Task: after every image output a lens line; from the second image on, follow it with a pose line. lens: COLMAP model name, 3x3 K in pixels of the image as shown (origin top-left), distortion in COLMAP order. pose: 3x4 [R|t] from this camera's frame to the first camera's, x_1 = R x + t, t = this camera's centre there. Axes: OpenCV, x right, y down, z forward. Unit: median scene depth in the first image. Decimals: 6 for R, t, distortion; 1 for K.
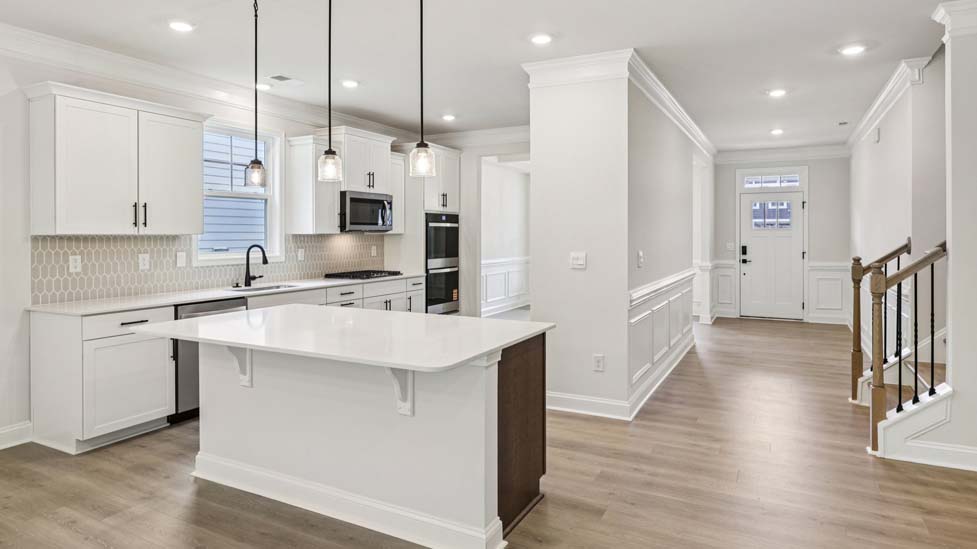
lens RADIAL K [[559.4, 0, 486.9], [0, 559.4, 235.4], [0, 0, 1]] dist [-0.016685, 0.000133]
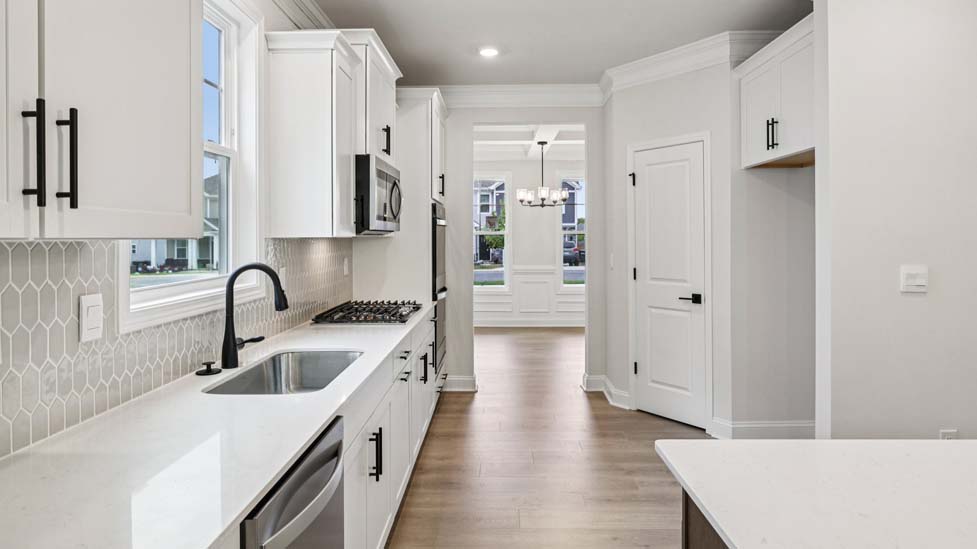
lens RADIAL K [[559.4, 0, 486.9], [0, 559.4, 235.4], [0, 0, 1]] dist [-0.016685, 0.000133]
pose [[0.895599, -0.000753, 0.444862, -0.383992], [0.003661, 0.999977, -0.005678, -0.000928], [-0.444848, 0.006714, 0.895581, 0.482533]]
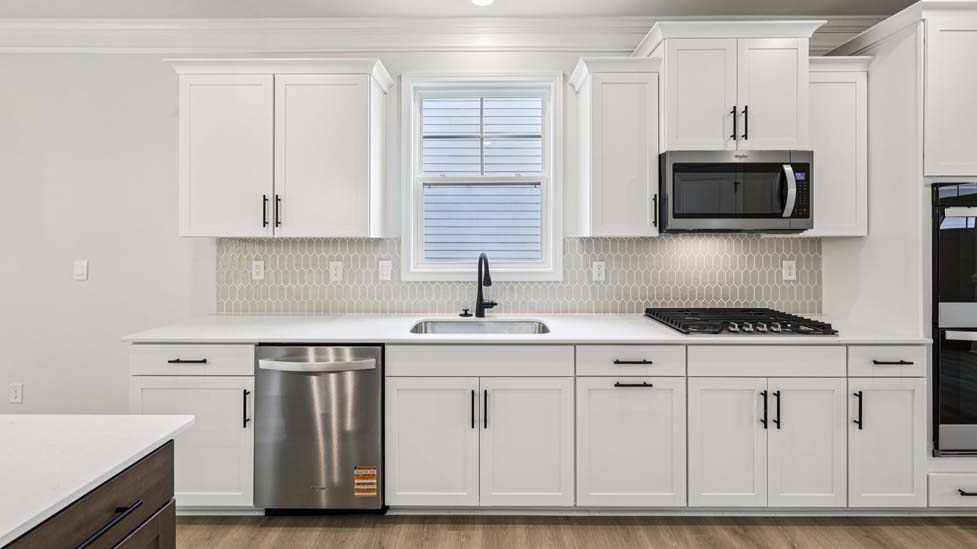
lens RADIAL K [[408.9, 0, 485.6], [0, 408.9, 235.4], [0, 0, 1]] dist [-0.000820, 0.000267]
pose [[0.459838, -0.002946, -0.887998, 0.001050], [-0.003164, 0.999983, -0.004956, -0.001536], [0.887997, 0.005089, 0.459820, 0.682402]]
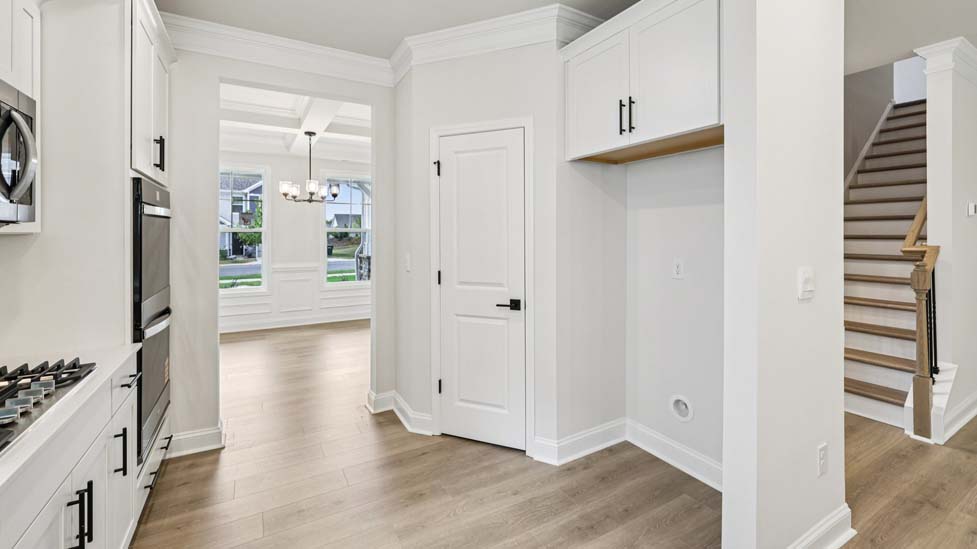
lens RADIAL K [[408.9, 0, 485.6], [0, 408.9, 235.4], [0, 0, 1]] dist [-0.000820, 0.000267]
pose [[0.538727, -0.000606, 0.842480, -0.244555], [0.001177, 0.999999, -0.000034, -0.001887], [-0.842480, 0.001010, 0.538727, 0.763865]]
